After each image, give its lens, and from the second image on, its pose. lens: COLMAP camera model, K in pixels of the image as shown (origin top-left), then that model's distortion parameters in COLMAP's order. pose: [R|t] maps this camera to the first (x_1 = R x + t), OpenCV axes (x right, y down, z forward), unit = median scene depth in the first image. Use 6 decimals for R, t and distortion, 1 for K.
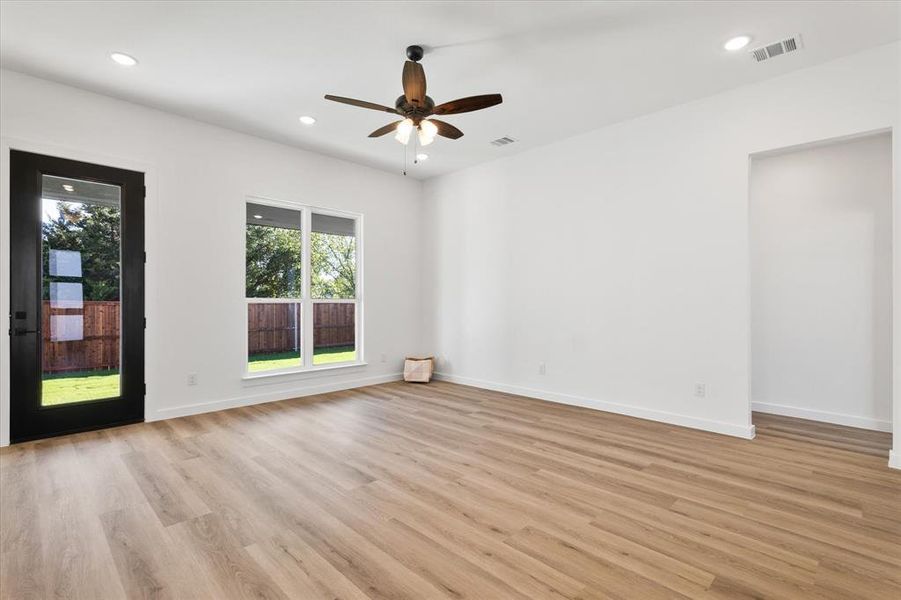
lens RADIAL K [[423.8, 0, 452.2], [0, 423.8, 304.9], [0, 0, 1]] dist [0.001973, 0.000346]
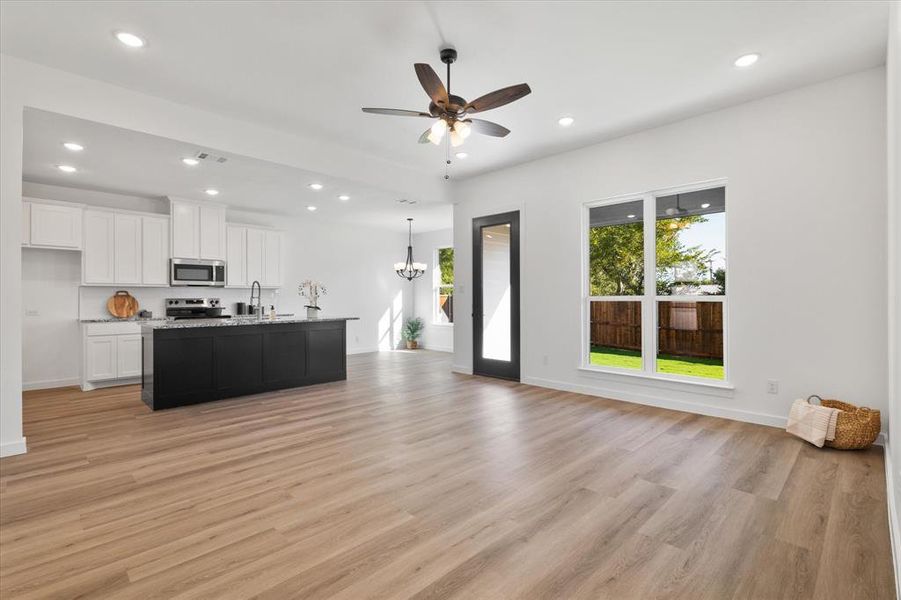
lens RADIAL K [[417.1, 0, 452.3], [0, 417.1, 297.1], [0, 0, 1]] dist [0.001479, -0.000030]
pose [[-0.002362, -0.005514, -0.999982, 0.979399], [-0.005900, 0.999967, -0.005500, -0.007209], [0.999980, 0.005887, -0.002394, 1.077943]]
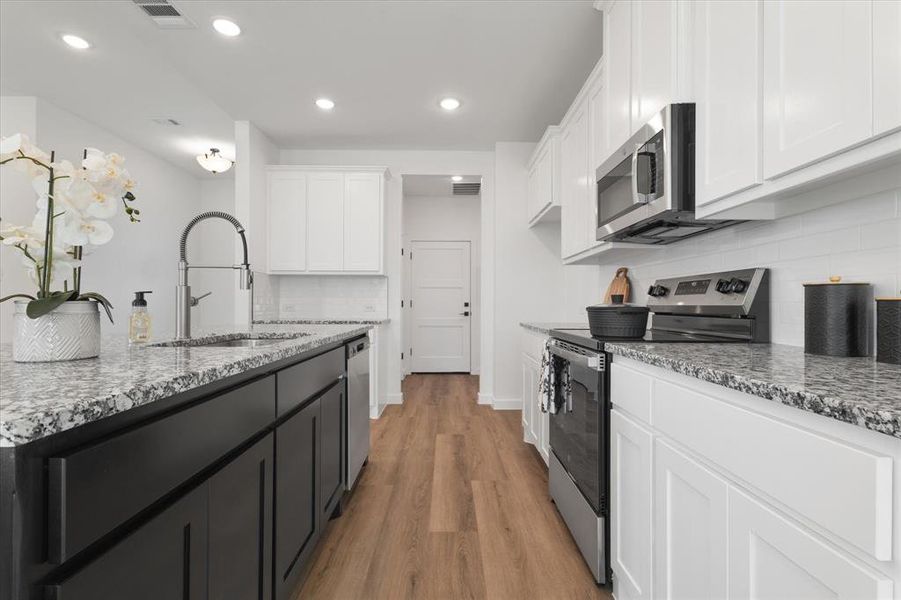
lens RADIAL K [[414.9, 0, 450.5], [0, 414.9, 300.0], [0, 0, 1]] dist [0.001471, 0.000186]
pose [[-0.708637, 0.001662, 0.705571, -1.486205], [0.000321, 0.999998, -0.002034, 0.035850], [-0.705573, -0.001215, -0.708636, 0.382783]]
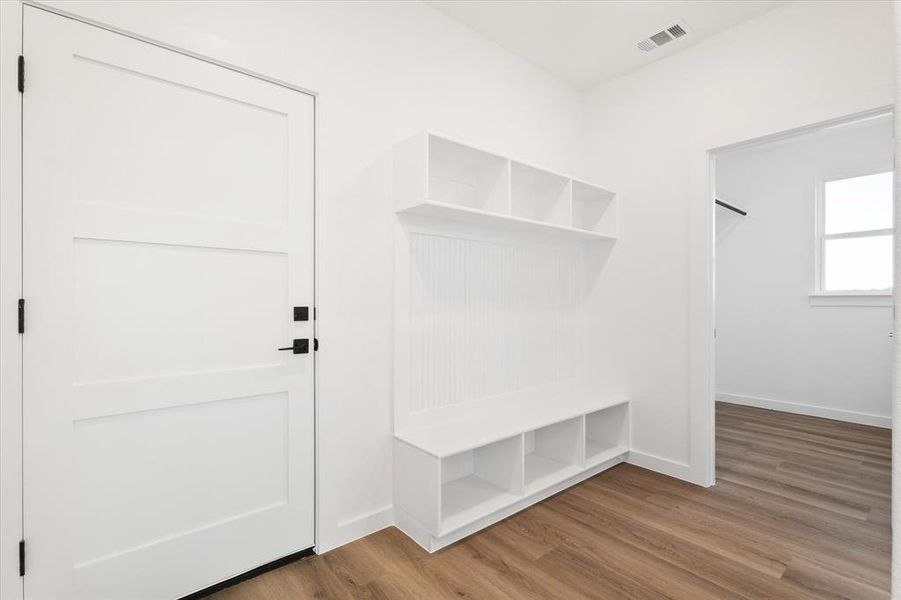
lens RADIAL K [[423.8, 0, 452.2], [0, 423.8, 304.9], [0, 0, 1]] dist [0.001973, 0.000346]
pose [[-0.994997, -0.005632, 0.099743, -0.292016], [-0.004768, 0.999949, 0.008900, 0.035297], [-0.099788, 0.008380, -0.994973, -0.616460]]
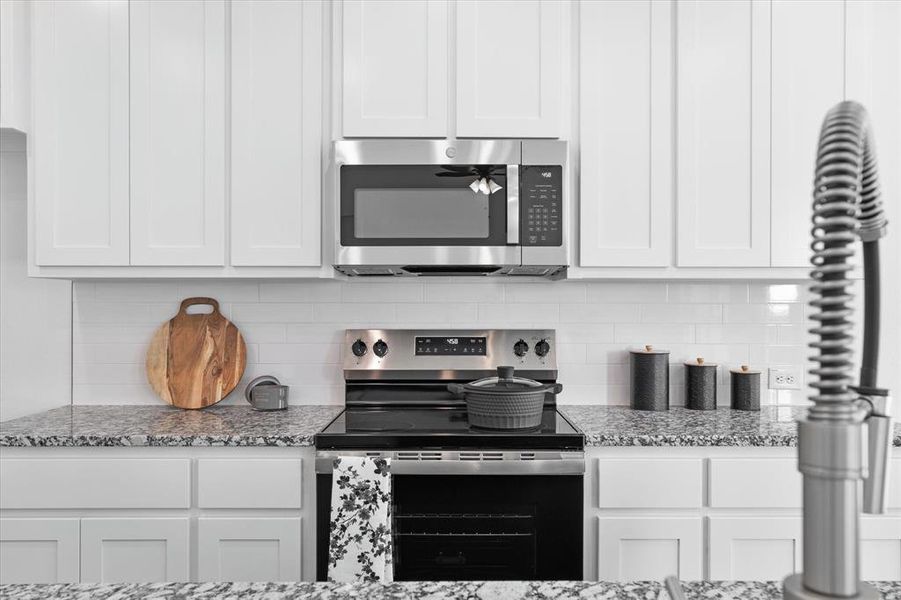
lens RADIAL K [[723.4, 0, 450.5], [0, 723.4, 300.0], [0, 0, 1]] dist [0.003440, 0.004370]
pose [[-0.710429, -0.010811, -0.703686, -0.685821], [-0.009895, 0.999937, -0.005373, -0.035239], [0.703699, 0.003145, -0.710491, 0.280752]]
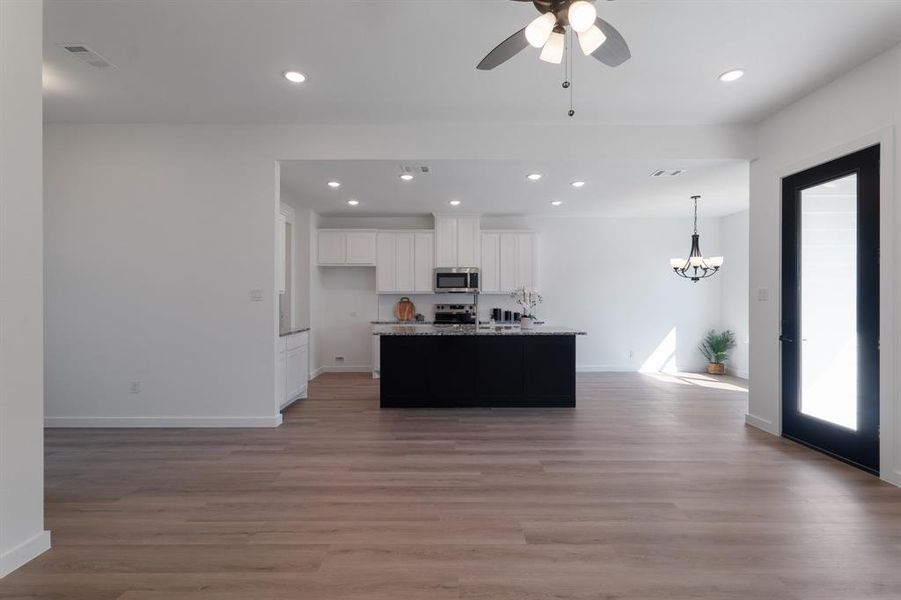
lens RADIAL K [[414.9, 0, 450.5], [0, 414.9, 300.0], [0, 0, 1]] dist [0.001471, 0.000186]
pose [[-0.710763, 0.000116, -0.703432, 0.453857], [-0.008427, 0.999927, 0.008679, -0.049112], [0.703381, 0.012096, -0.710710, 1.379942]]
